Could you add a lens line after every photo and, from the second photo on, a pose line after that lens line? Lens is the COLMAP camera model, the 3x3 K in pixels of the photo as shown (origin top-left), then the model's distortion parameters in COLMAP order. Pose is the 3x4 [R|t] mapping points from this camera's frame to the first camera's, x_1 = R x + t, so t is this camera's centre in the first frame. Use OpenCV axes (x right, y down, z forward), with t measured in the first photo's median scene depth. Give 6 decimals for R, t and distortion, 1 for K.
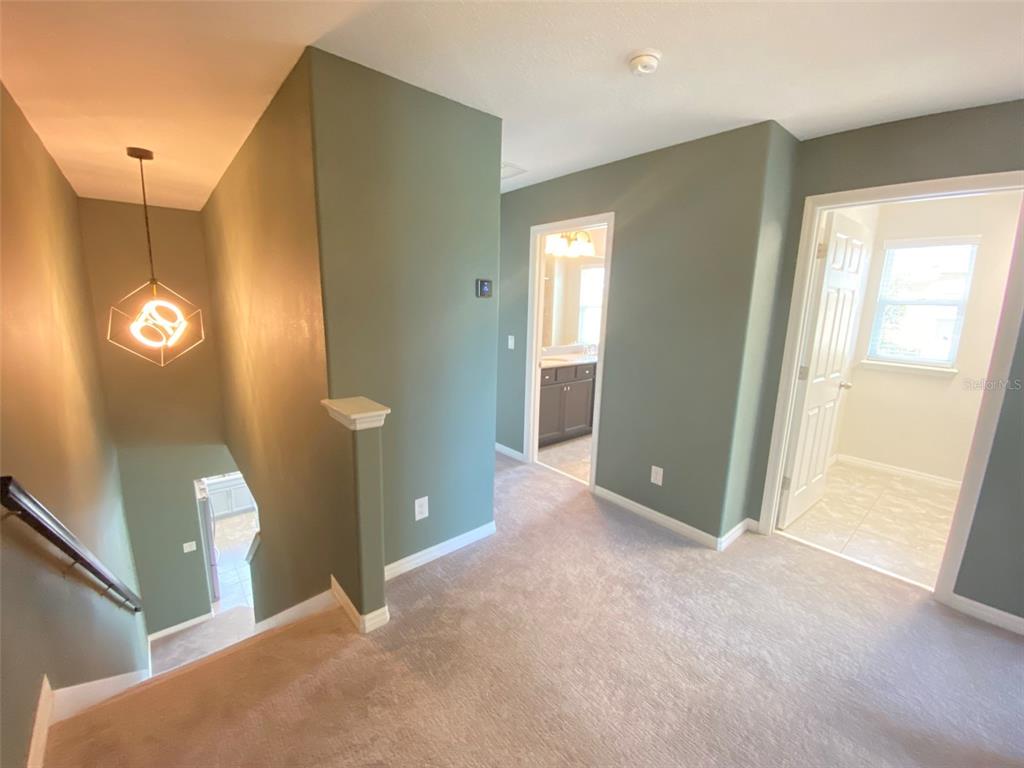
lens RADIAL K [[414.9, 0, 512.0], [0, 414.9, 385.8], [0, 0, 1]] dist [0.022908, -0.020164]
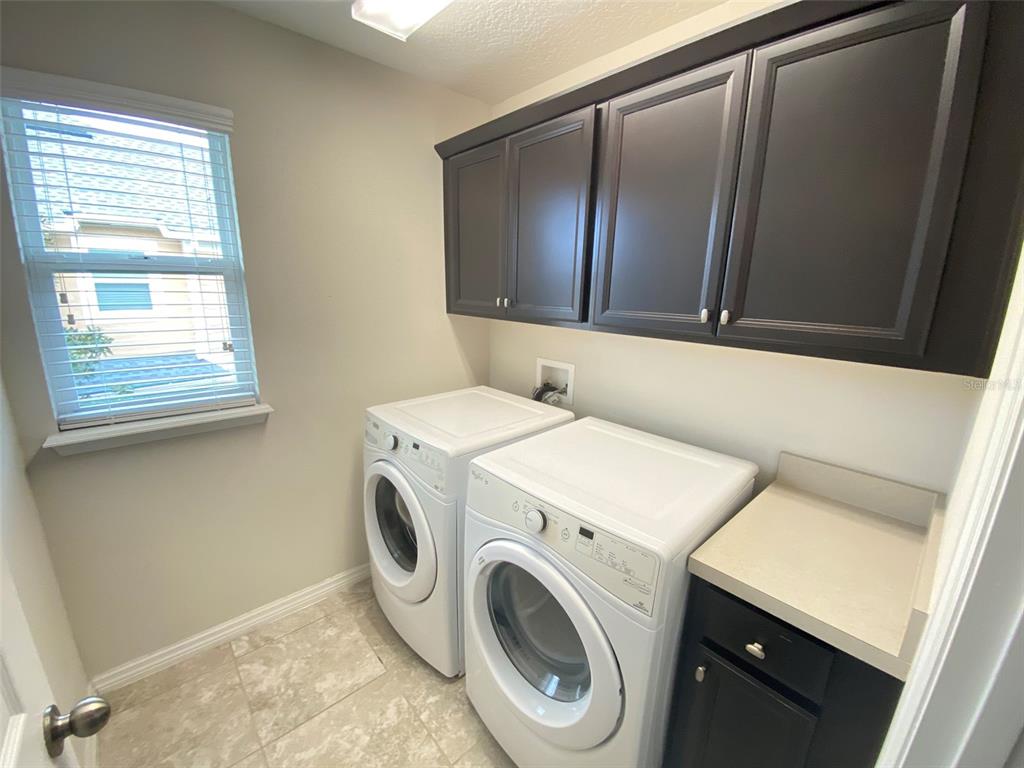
lens RADIAL K [[414.9, 0, 512.0], [0, 414.9, 385.8], [0, 0, 1]] dist [0.022908, -0.020164]
pose [[-0.018227, -0.254089, 0.967009, 0.586651], [0.180607, 0.950423, 0.253135, -0.137894], [-0.983386, 0.179263, 0.028567, 0.691412]]
